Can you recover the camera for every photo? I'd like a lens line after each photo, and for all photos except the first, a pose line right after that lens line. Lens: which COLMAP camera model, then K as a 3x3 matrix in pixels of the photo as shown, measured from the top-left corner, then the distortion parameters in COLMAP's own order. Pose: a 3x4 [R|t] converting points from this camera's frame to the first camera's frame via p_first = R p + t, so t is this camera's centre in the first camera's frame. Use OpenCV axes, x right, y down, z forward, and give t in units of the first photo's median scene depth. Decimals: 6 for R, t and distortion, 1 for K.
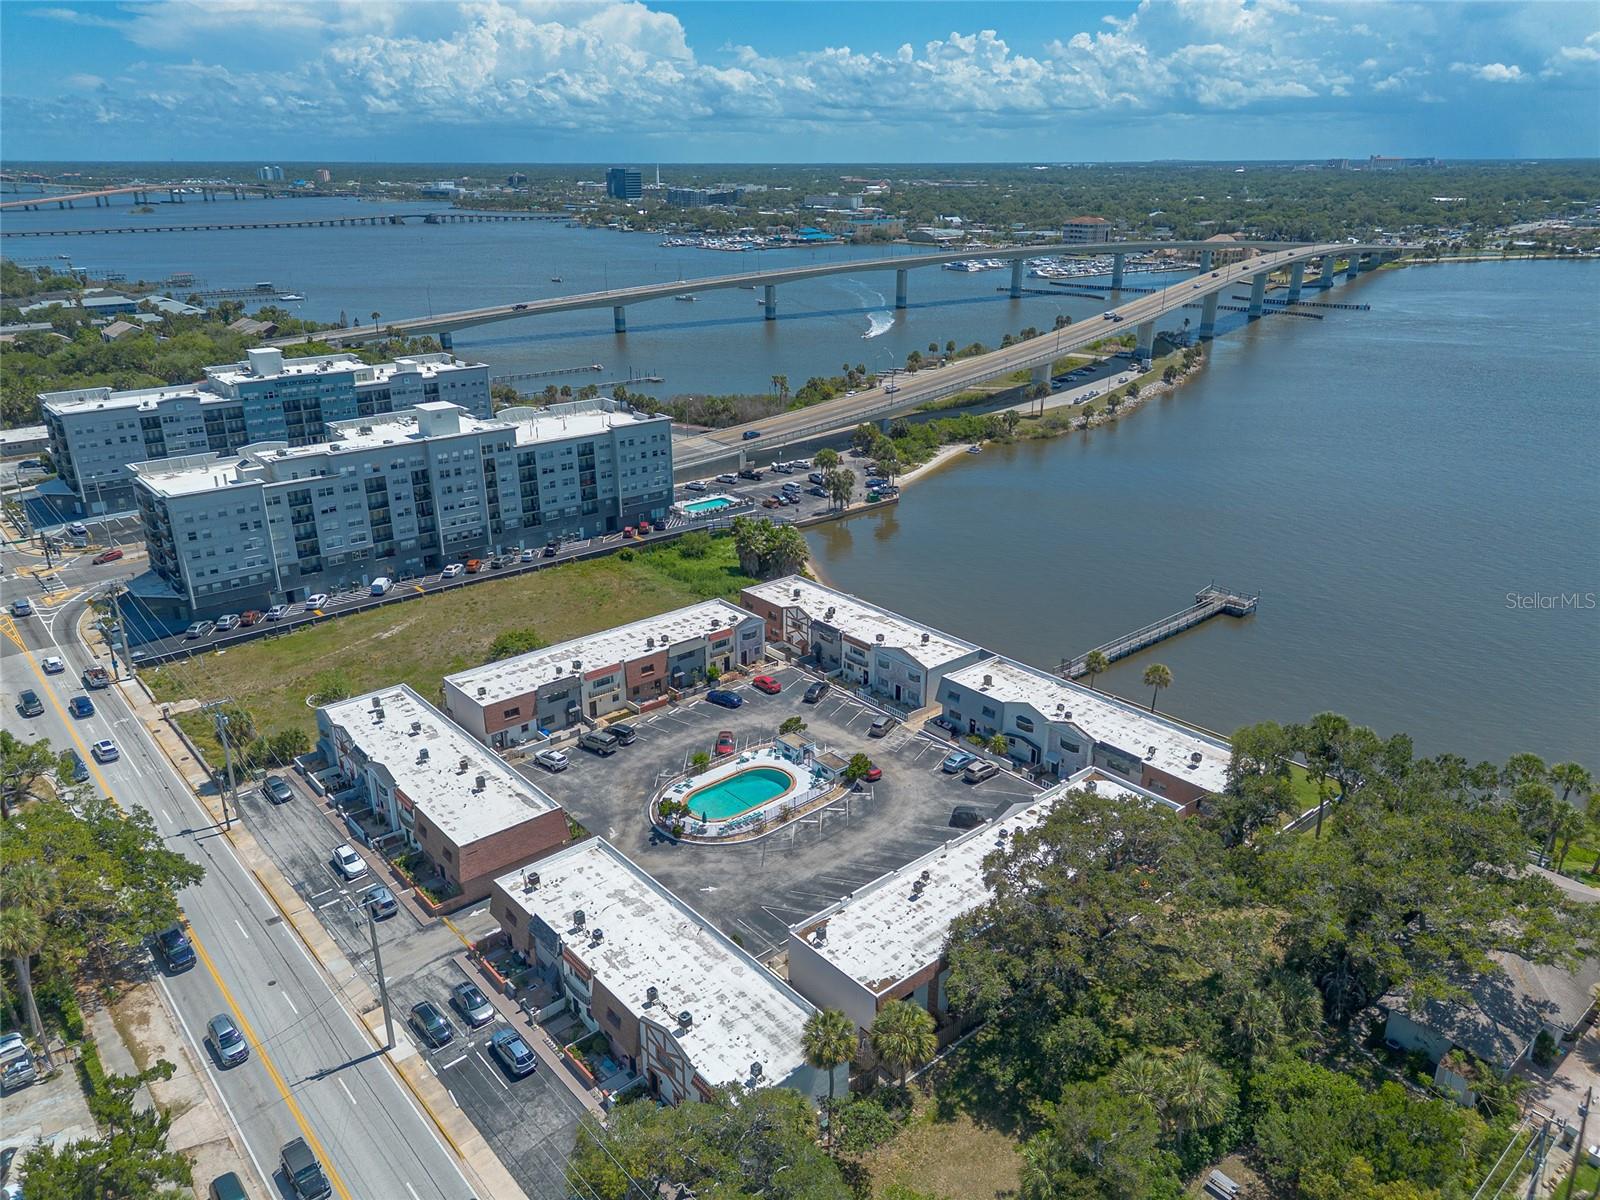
lens RADIAL K [[1131.2, 0, 796.2], [0, 1131.2, 604.1], [0, 0, 1]] dist [0.092808, -0.106439]
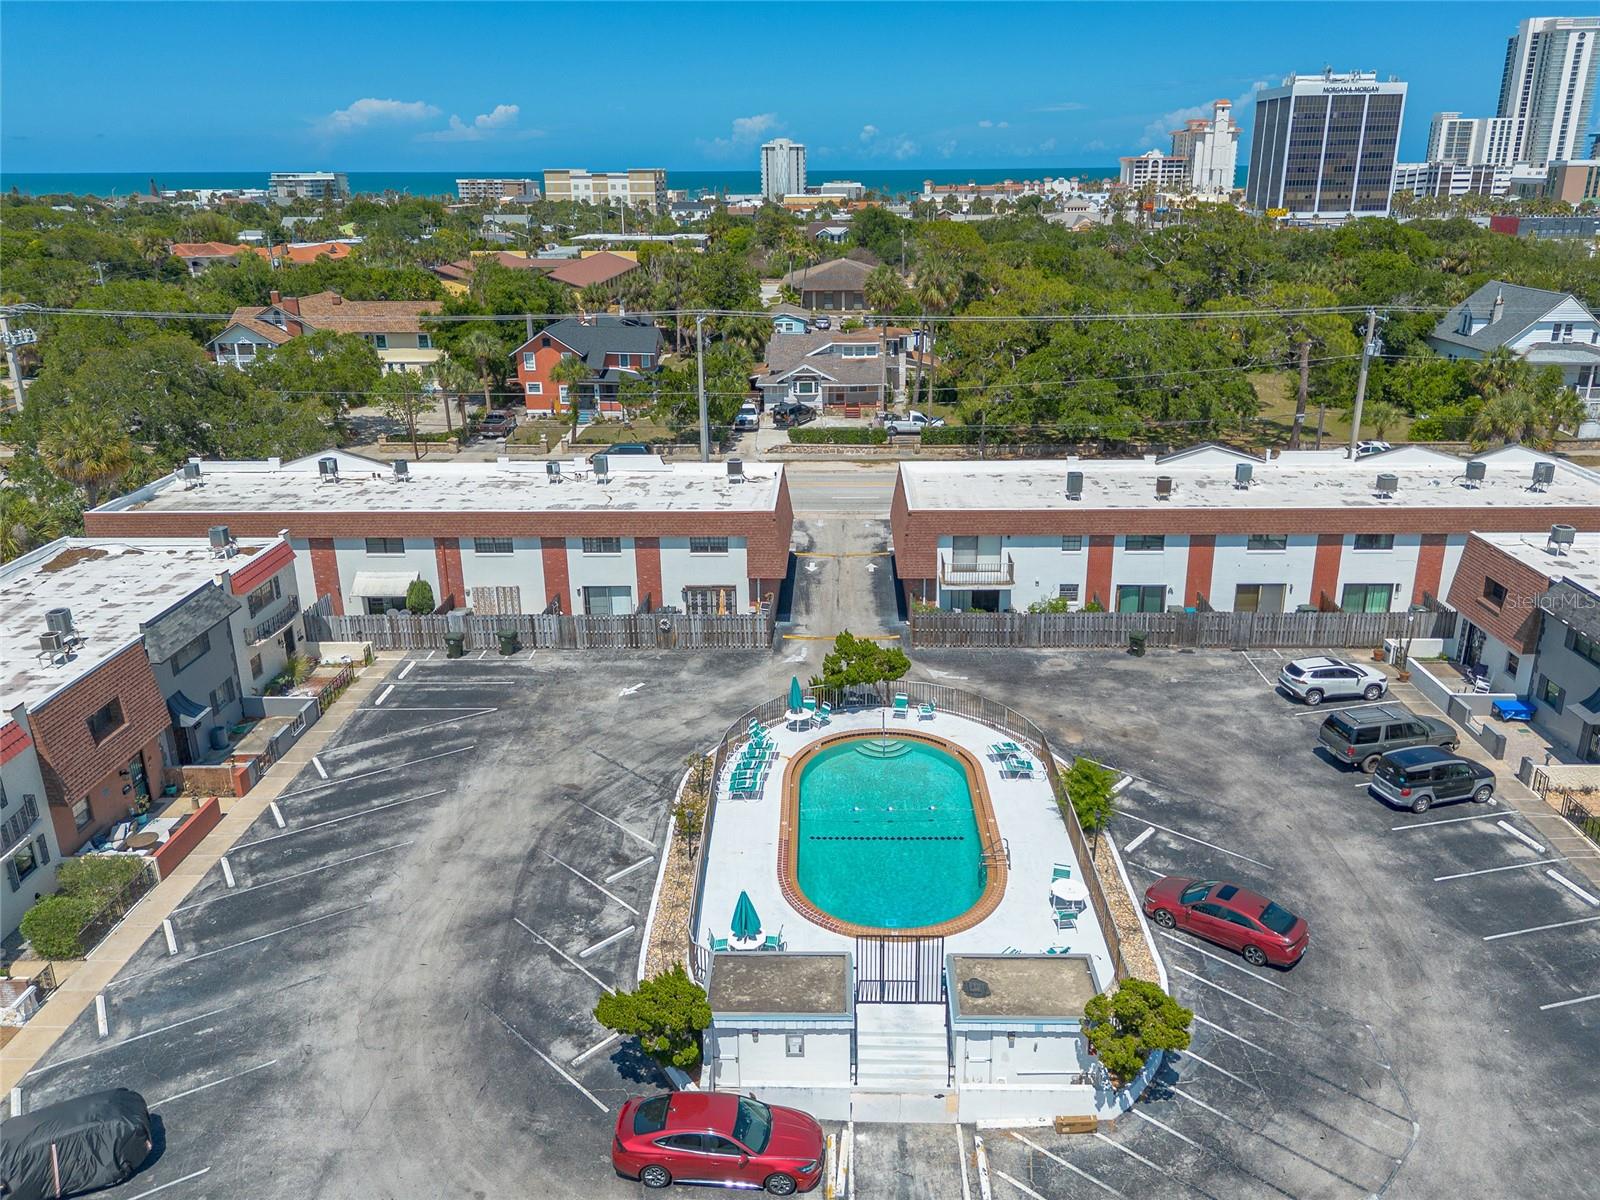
lens RADIAL K [[1192.6, 0, 832.0], [0, 1192.6, 567.1], [0, 0, 1]] dist [0.102226, -0.104347]
pose [[-0.658941, 0.242995, -0.711864, 0.160237], [-0.261435, 0.813396, 0.519652, -0.056689], [0.705300, 0.528526, -0.472453, 0.953529]]
